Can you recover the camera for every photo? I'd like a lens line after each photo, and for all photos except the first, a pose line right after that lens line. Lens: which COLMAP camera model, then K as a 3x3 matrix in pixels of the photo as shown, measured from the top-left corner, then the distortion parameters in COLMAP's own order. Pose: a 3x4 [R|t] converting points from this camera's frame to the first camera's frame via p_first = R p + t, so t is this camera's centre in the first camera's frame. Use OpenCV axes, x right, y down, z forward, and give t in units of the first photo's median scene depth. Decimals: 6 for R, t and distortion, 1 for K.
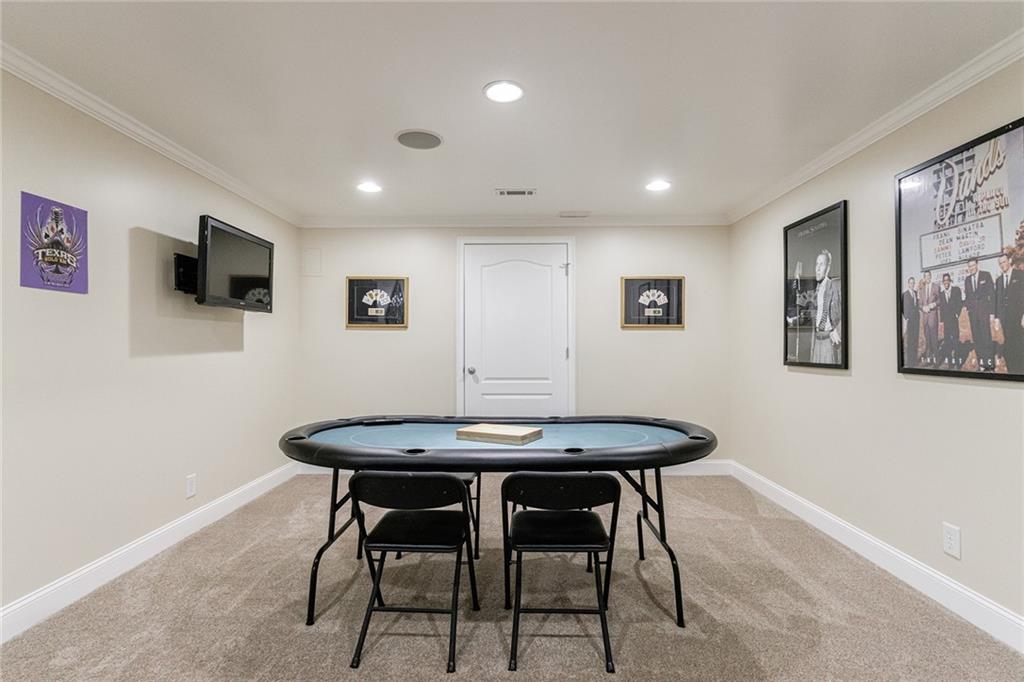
lens RADIAL K [[491.3, 0, 525.4], [0, 491.3, 339.5], [0, 0, 1]] dist [-0.002082, -0.000466]
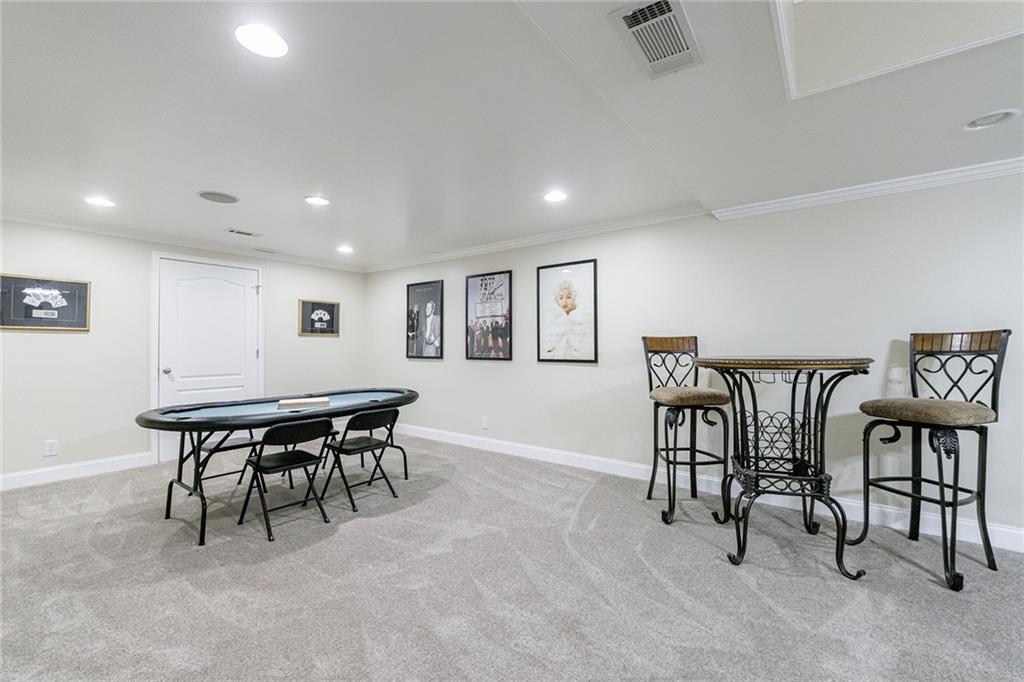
lens RADIAL K [[422.2, 0, 505.2], [0, 422.2, 345.4], [0, 0, 1]] dist [-0.009119, 0.000874]
pose [[0.599817, -0.001911, 0.800135, -0.615122], [-0.009650, 0.999907, 0.009622, -0.017187], [-0.800079, -0.013493, 0.599743, -0.304001]]
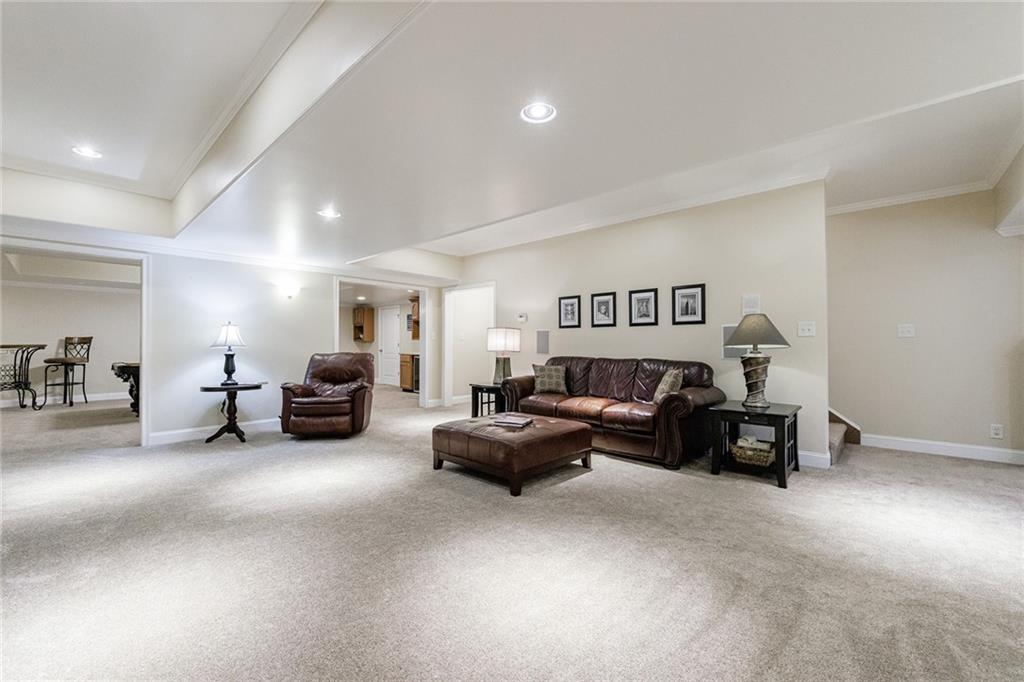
lens RADIAL K [[422.2, 0, 512.0], [0, 422.2, 337.4], [0, 0, 1]] dist [-0.009119, 0.000874]
pose [[-0.742396, 0.006609, 0.669929, -3.256205], [-0.010693, 0.999707, -0.021712, -0.011780], [-0.669876, -0.023283, -0.742108, -0.386940]]
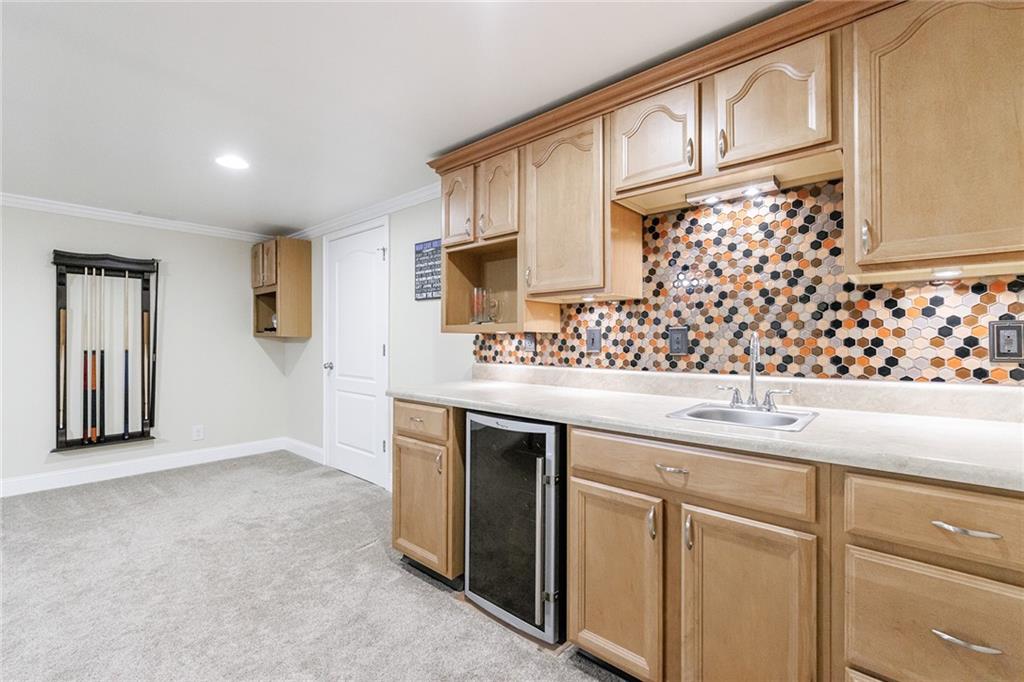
lens RADIAL K [[448.8, 0, 516.4], [0, 448.8, 336.1], [0, 0, 1]] dist [0.003406, -0.002011]
pose [[-0.758152, 0.001293, 0.652077, -1.078313], [-0.012422, 0.999788, -0.016425, -0.038194], [-0.651960, -0.020553, -0.757975, -1.791887]]
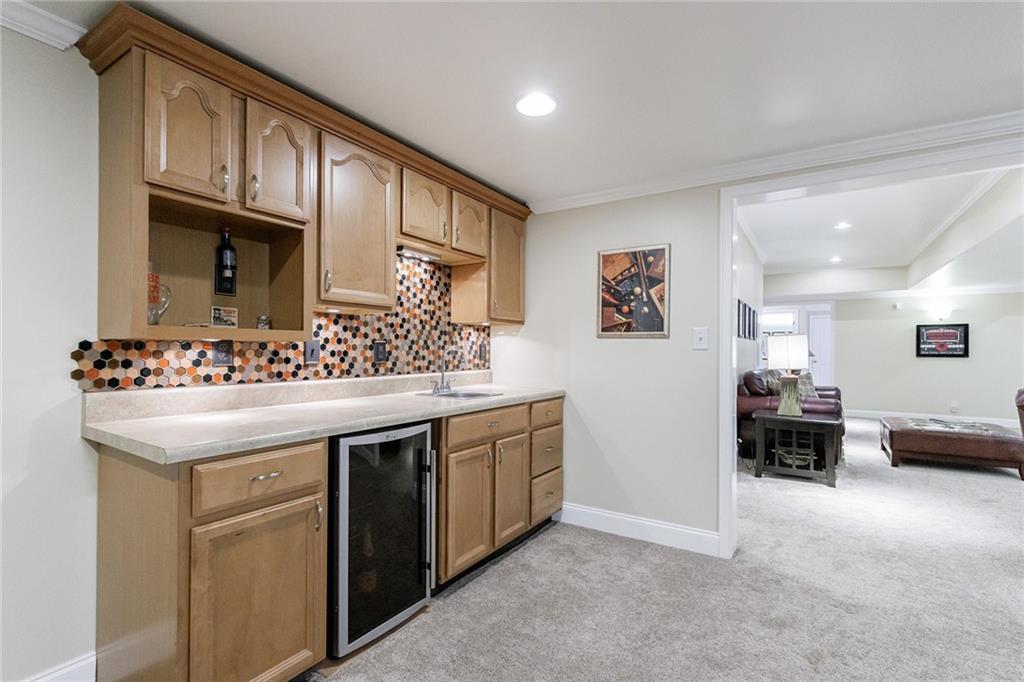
lens RADIAL K [[465.9, 0, 510.2], [0, 465.9, 351.5], [0, 0, 1]] dist [-0.002499, -0.000013]
pose [[-0.532981, -0.005524, -0.846109, -0.161536], [0.008958, 0.999886, -0.012170, -0.032384], [0.846080, -0.014066, -0.532870, -1.768257]]
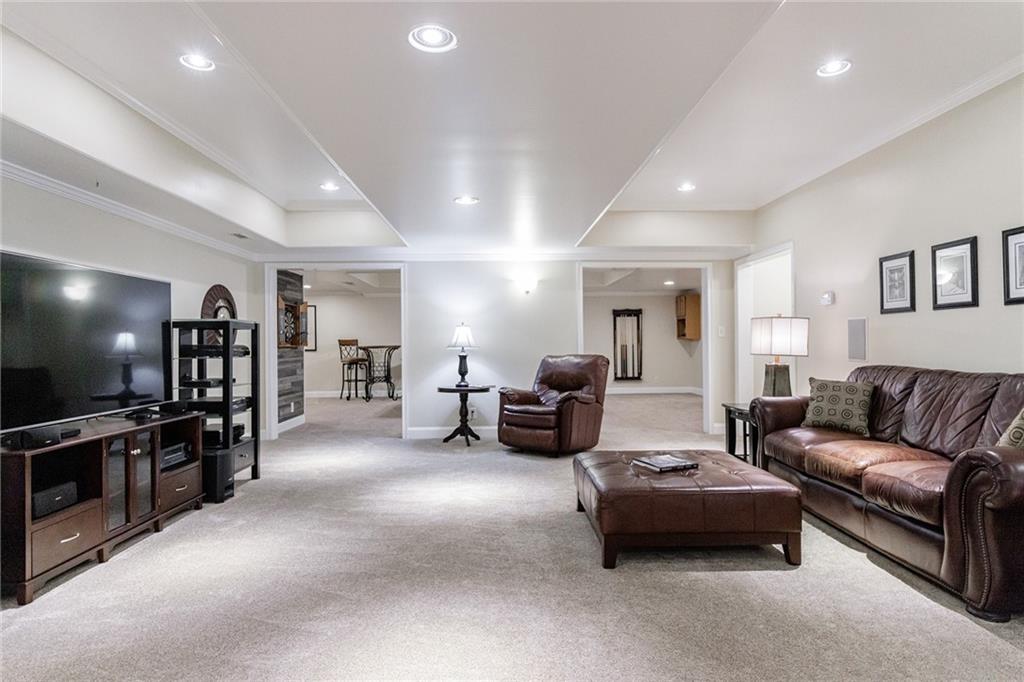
lens RADIAL K [[564.9, 0, 508.6], [0, 564.9, 335.5], [0, 0, 1]] dist [0.005263, -0.005305]
pose [[-0.040885, 0.010564, 0.999108, -3.509210], [-0.004791, 0.999931, -0.010768, -0.023665], [-0.999152, -0.005227, -0.040831, -0.957030]]
